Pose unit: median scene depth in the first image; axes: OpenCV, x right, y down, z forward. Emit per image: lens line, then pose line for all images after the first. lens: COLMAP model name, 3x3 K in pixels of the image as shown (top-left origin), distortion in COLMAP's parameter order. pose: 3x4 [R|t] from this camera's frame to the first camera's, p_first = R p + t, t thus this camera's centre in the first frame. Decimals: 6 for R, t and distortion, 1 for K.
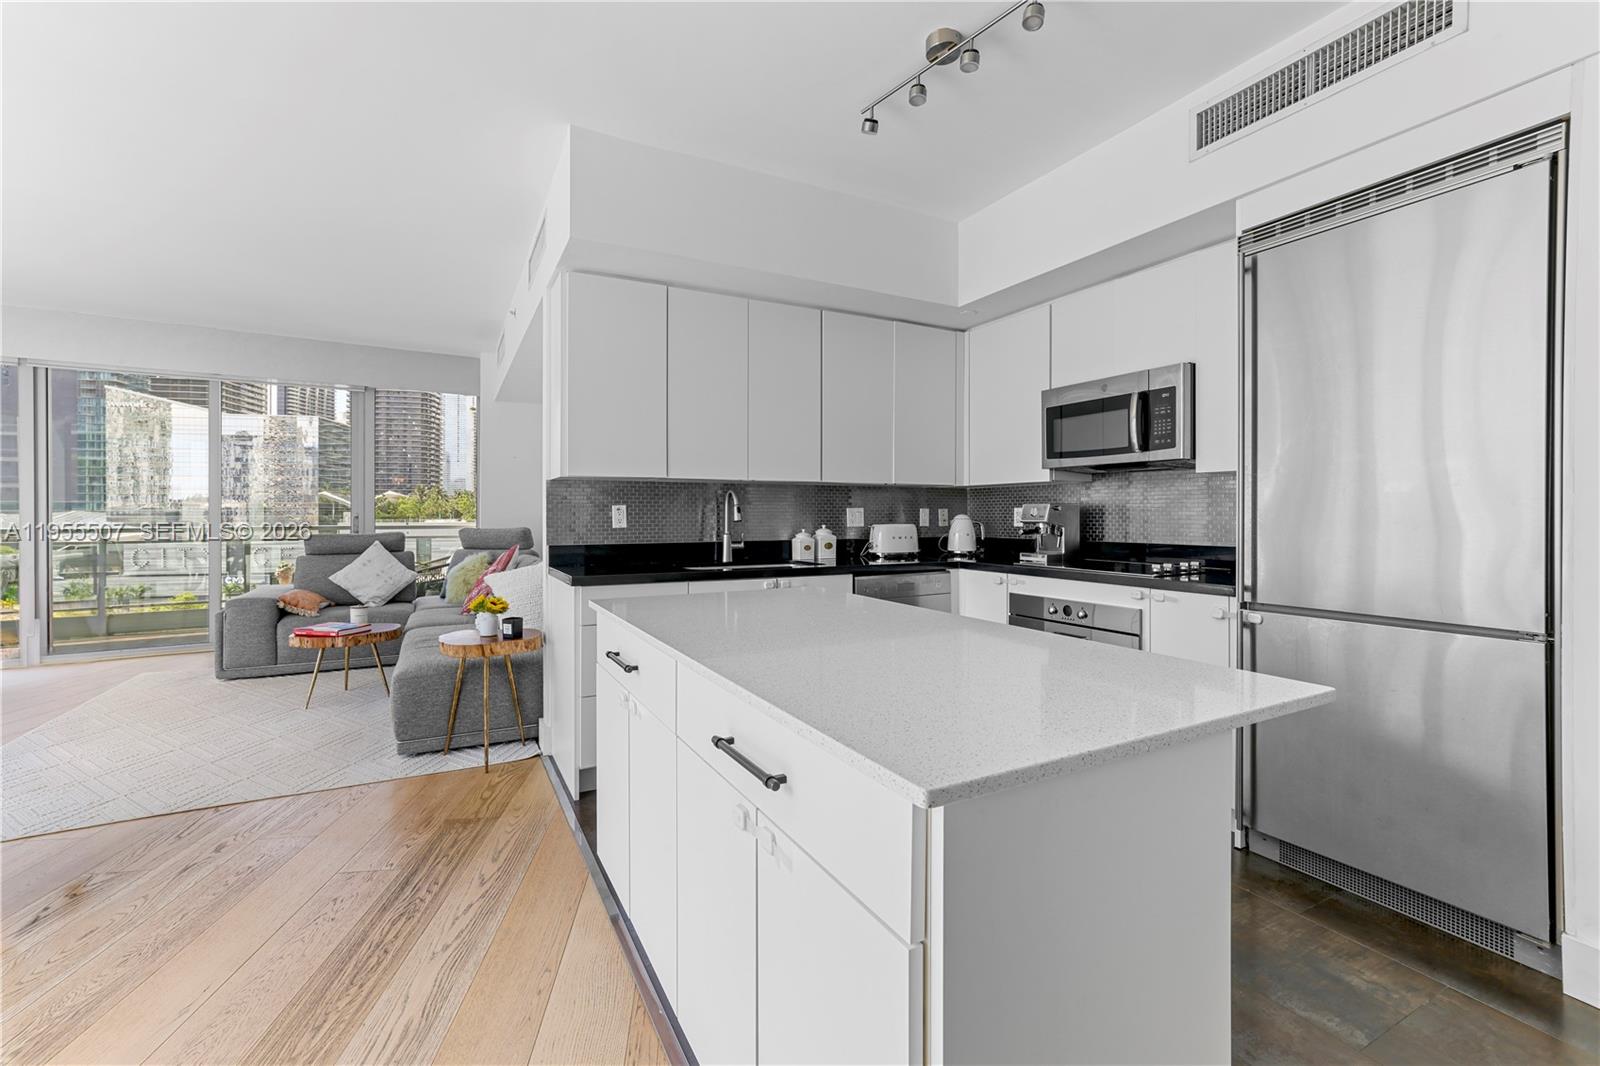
lens RADIAL K [[670.8, 0, 802.0], [0, 670.8, 508.9], [0, 0, 1]] dist [-0.040029, 0.017951]
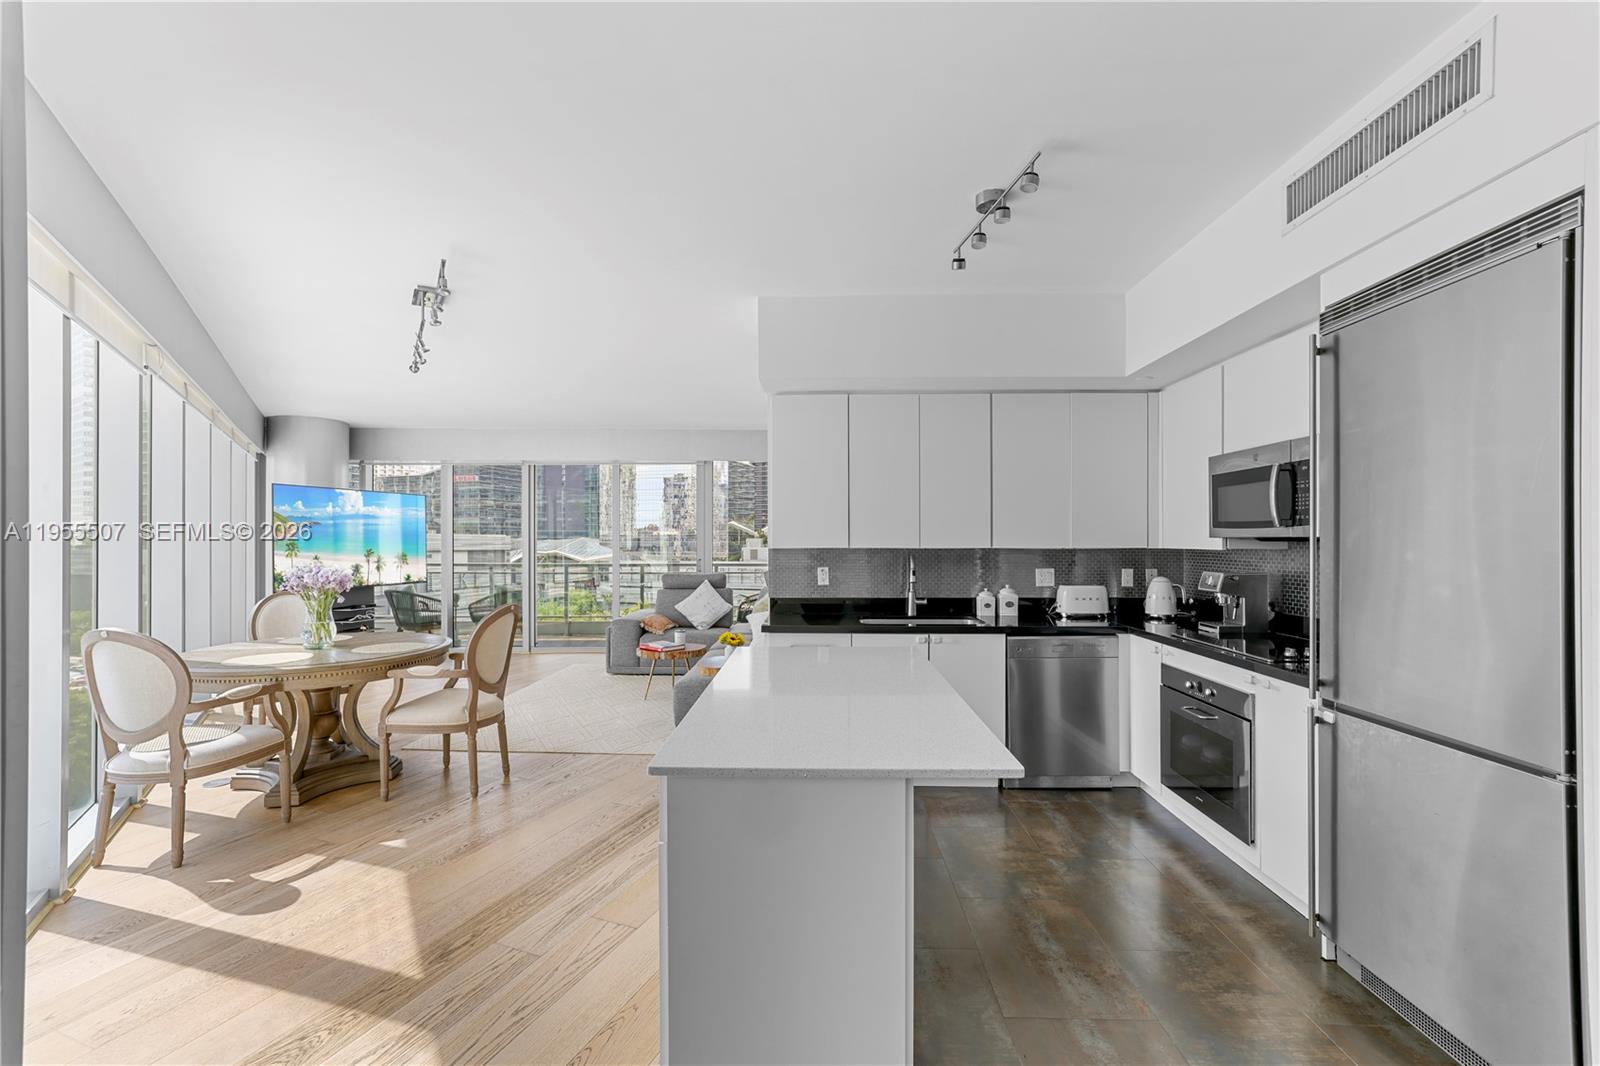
lens RADIAL K [[680.7, 0, 813.2], [0, 680.7, 527.9], [0, 0, 1]] dist [-0.033834, 0.007886]
pose [[0.871858, -0.006646, -0.489714, 0.336499], [0.001868, 0.999946, -0.010244, -0.065287], [0.489756, 0.008017, 0.871823, -0.133255]]
